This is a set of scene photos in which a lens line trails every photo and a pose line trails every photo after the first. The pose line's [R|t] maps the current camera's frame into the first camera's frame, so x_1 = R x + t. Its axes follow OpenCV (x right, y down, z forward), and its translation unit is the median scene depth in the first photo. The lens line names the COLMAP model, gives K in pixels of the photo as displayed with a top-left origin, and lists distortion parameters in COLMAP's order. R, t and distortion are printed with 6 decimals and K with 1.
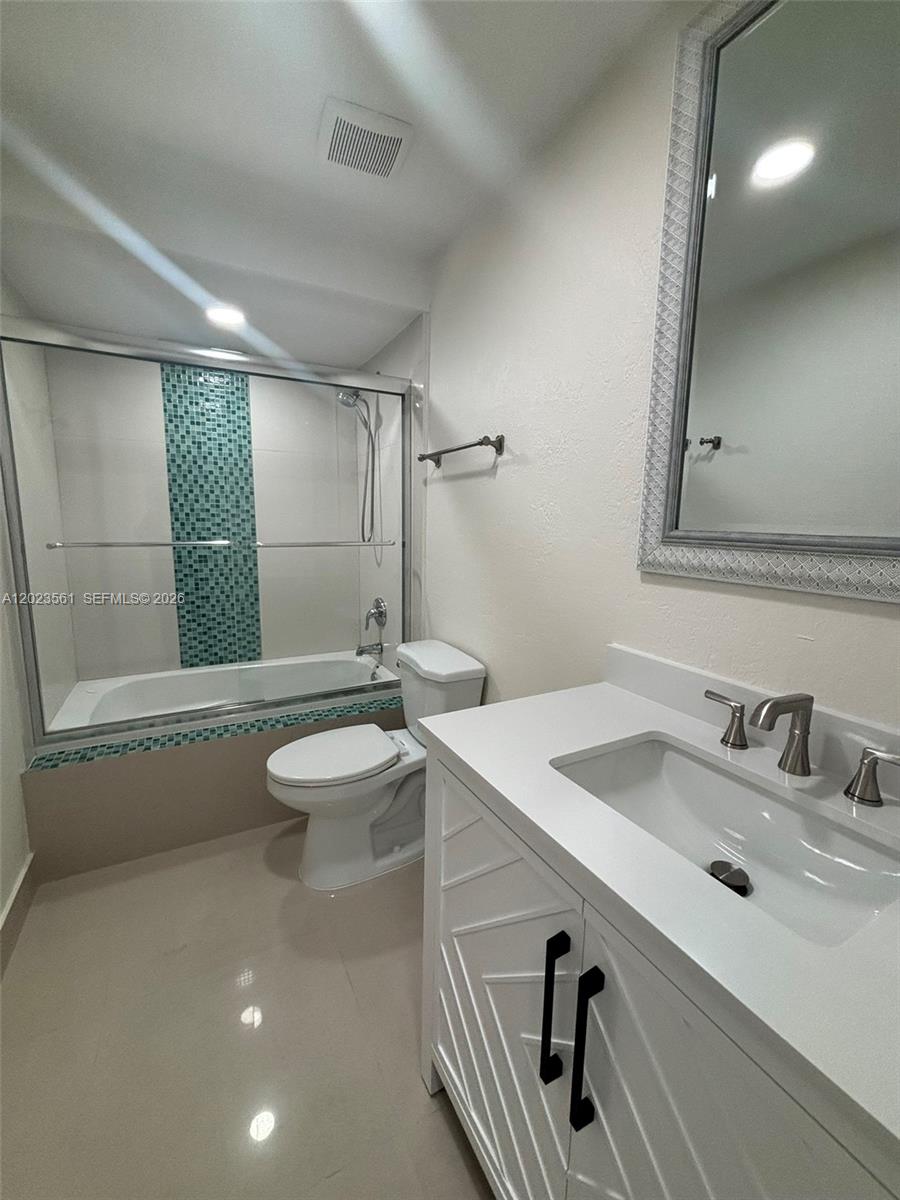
lens RADIAL K [[478.5, 0, 450.3], [0, 478.5, 595.6], [0, 0, 1]] dist [-0.000575, -0.002430]
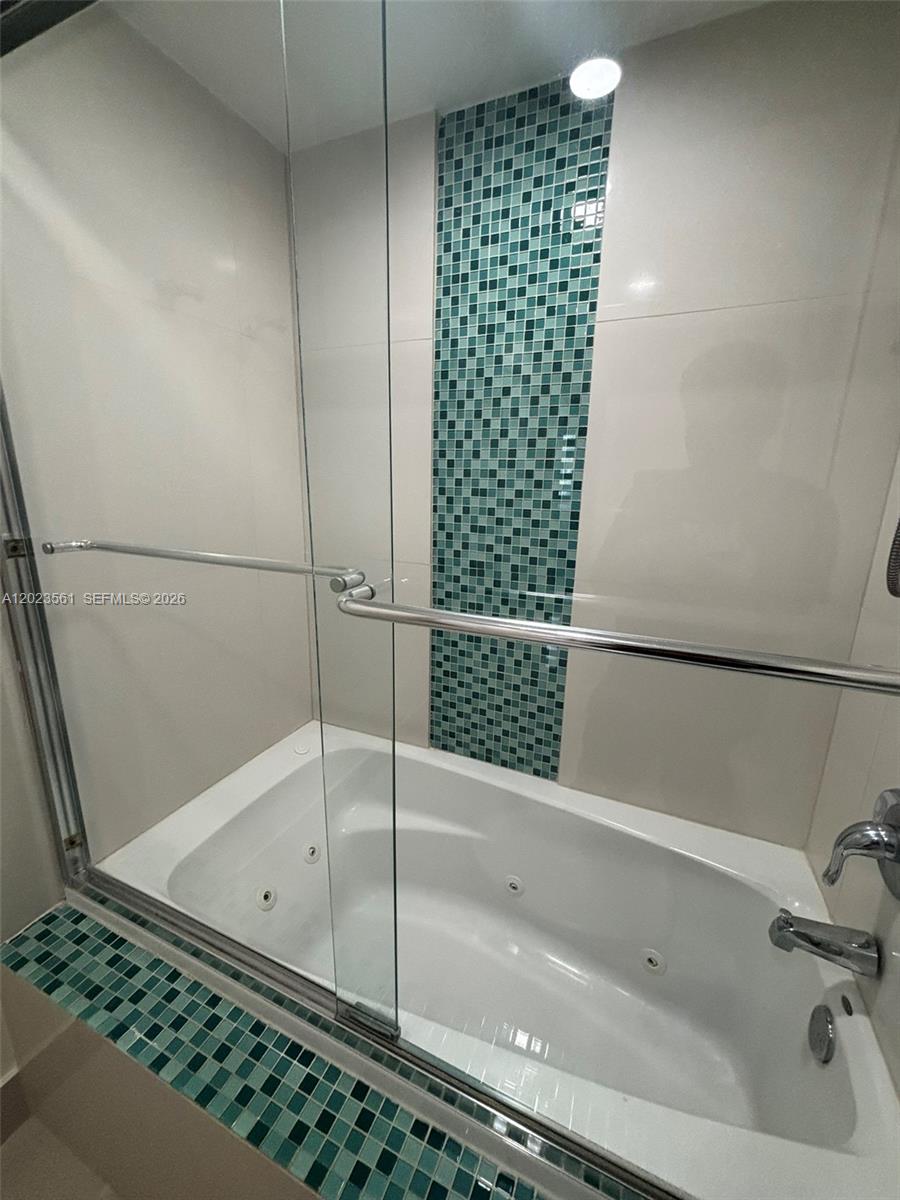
lens RADIAL K [[478.5, 0, 451.3], [0, 478.5, 598.8], [0, 0, 1]] dist [-0.000575, -0.002430]
pose [[0.618243, 0.188196, -0.763124, -0.163448], [-0.132899, 0.981962, 0.134497, -0.137623], [0.774670, 0.018267, 0.632102, 0.810957]]
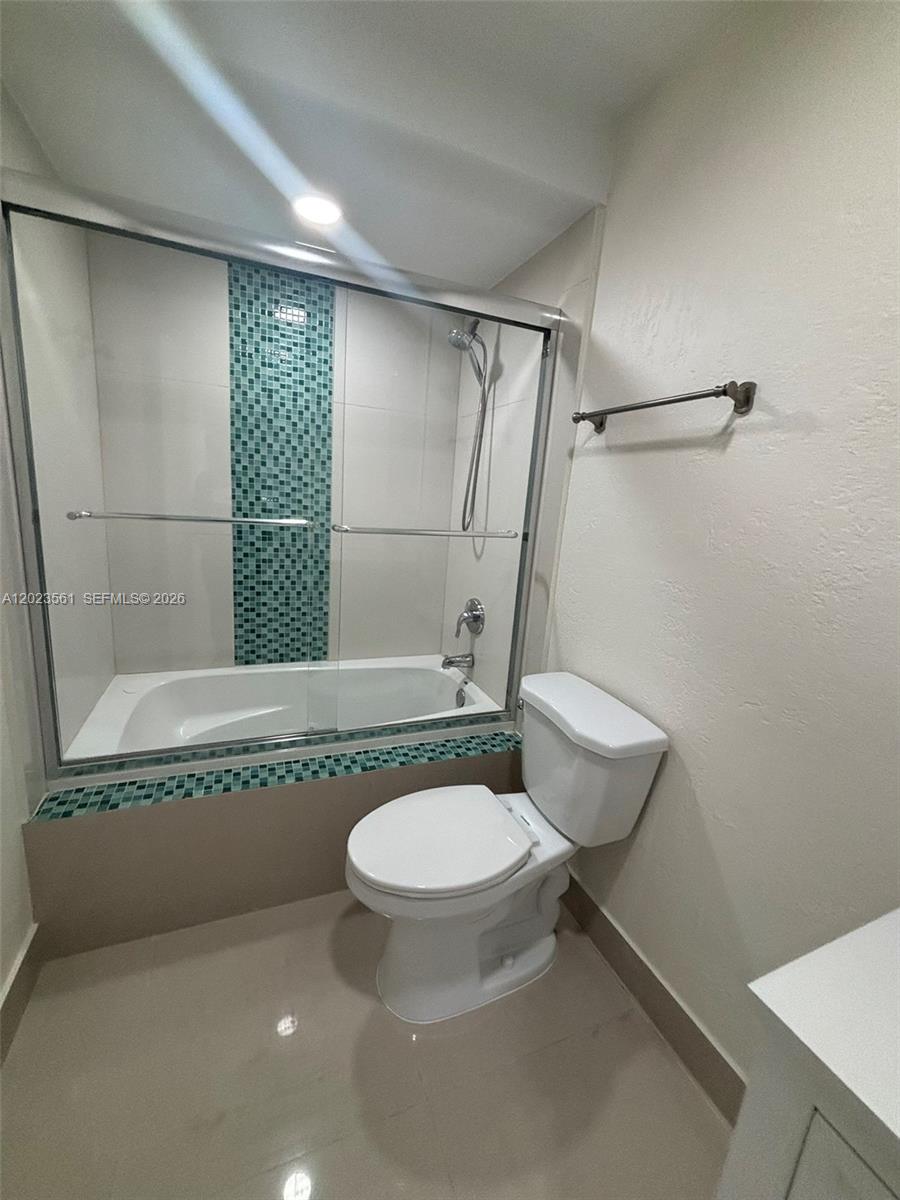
lens RADIAL K [[478.5, 0, 452.2], [0, 478.5, 597.8], [0, 0, 1]] dist [-0.000575, -0.002430]
pose [[0.993340, 0.077259, -0.085479, -0.155108], [-0.072709, 0.995828, 0.055127, -0.049282], [0.089382, -0.048545, 0.994814, 0.261106]]
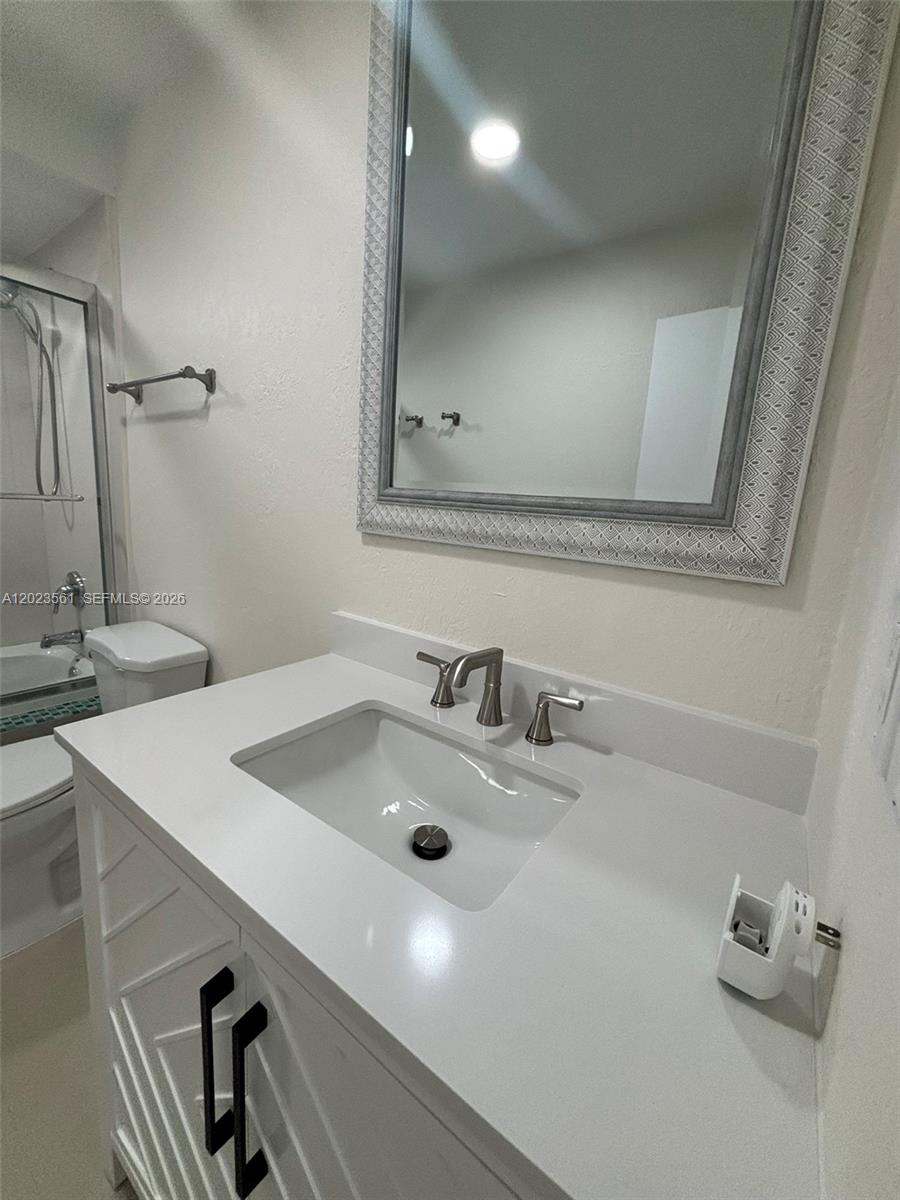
lens RADIAL K [[478.5, 0, 450.0], [0, 478.5, 596.0], [0, 0, 1]] dist [-0.000575, -0.002430]
pose [[0.898074, -0.039487, 0.438068, 0.076082], [0.015458, 0.998180, 0.058284, 0.011741], [-0.439572, -0.045572, 0.897050, 0.044179]]
